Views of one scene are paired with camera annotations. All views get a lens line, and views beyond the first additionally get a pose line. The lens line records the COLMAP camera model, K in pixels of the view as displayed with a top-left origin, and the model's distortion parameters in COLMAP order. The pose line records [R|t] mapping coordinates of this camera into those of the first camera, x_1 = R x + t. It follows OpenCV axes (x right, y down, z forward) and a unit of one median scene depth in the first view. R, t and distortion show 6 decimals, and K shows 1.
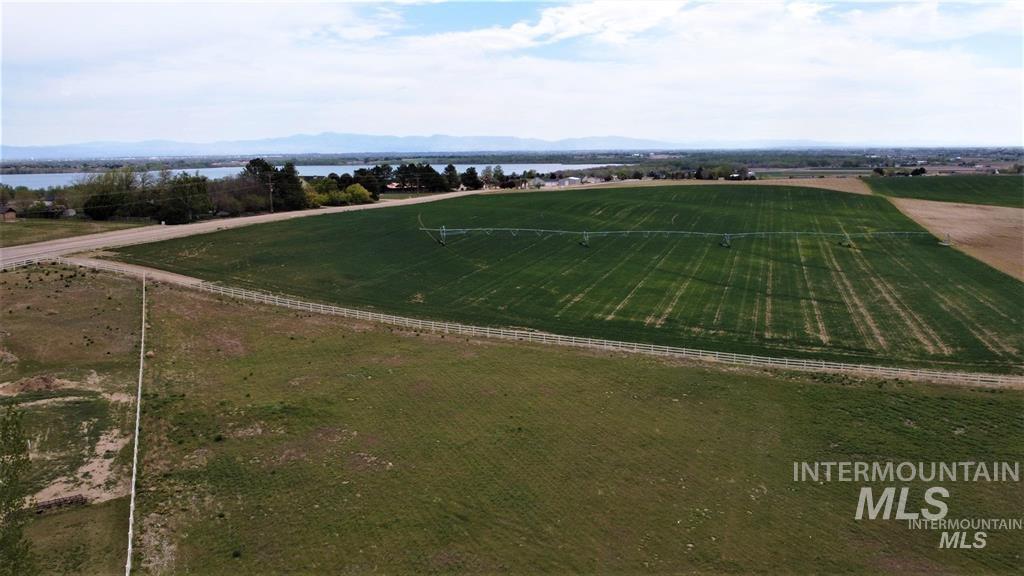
lens RADIAL K [[780.7, 0, 510.4], [0, 780.7, 281.0], [0, 0, 1]] dist [-0.010293, 0.000418]
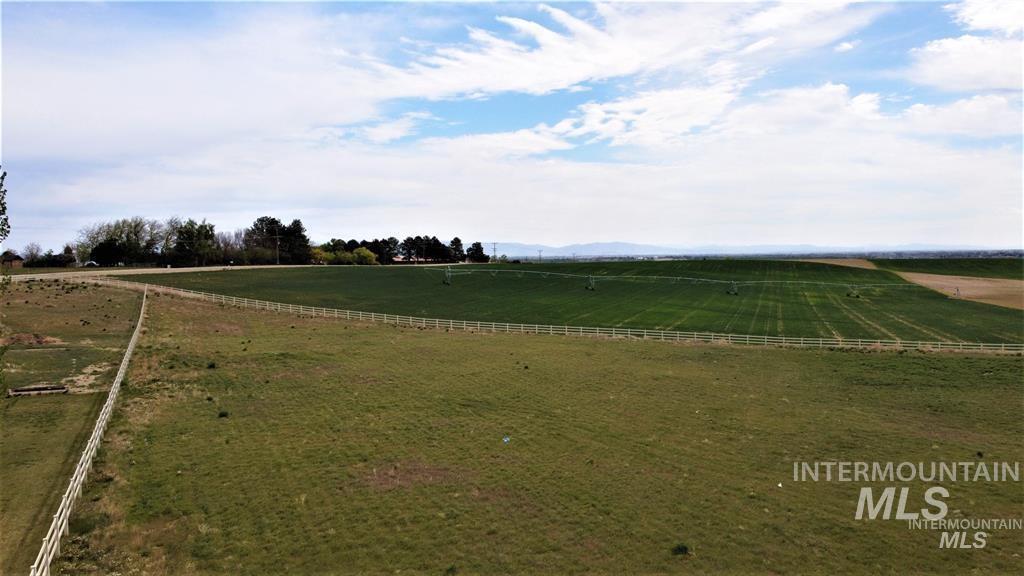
lens RADIAL K [[780.7, 0, 510.4], [0, 780.7, 281.0], [0, 0, 1]] dist [-0.010293, 0.000418]
pose [[0.999970, -0.003437, -0.006941, -0.000437], [0.002458, 0.990644, -0.136451, 0.127670], [0.007345, 0.136430, 0.990622, 0.022638]]
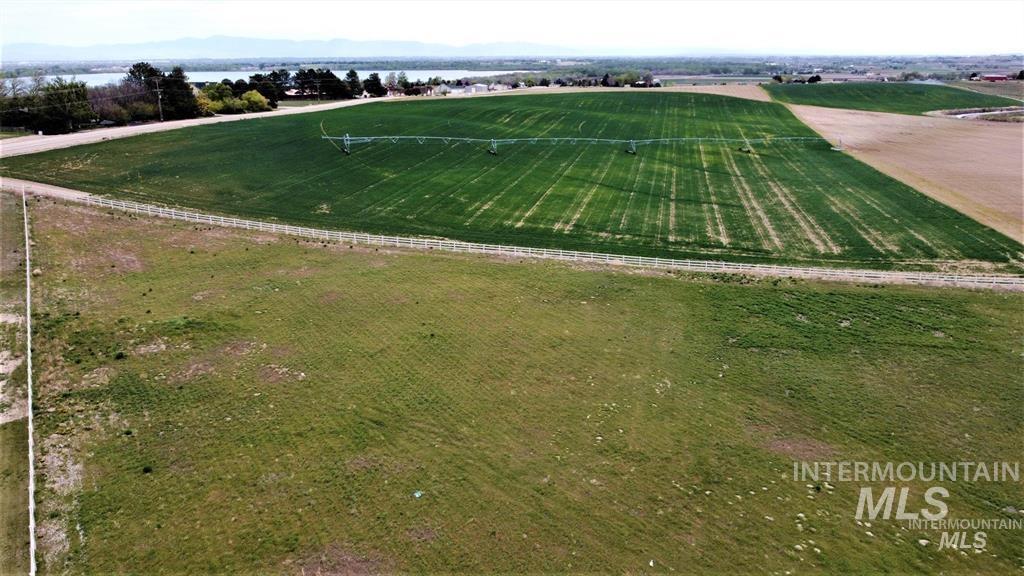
lens RADIAL K [[780.7, 0, 510.4], [0, 780.7, 281.0], [0, 0, 1]] dist [-0.010293, 0.000418]
pose [[0.993062, -0.027515, 0.114330, -0.000779], [0.014267, 0.993249, 0.115123, 0.003103], [-0.116726, -0.112693, 0.986750, 0.001316]]
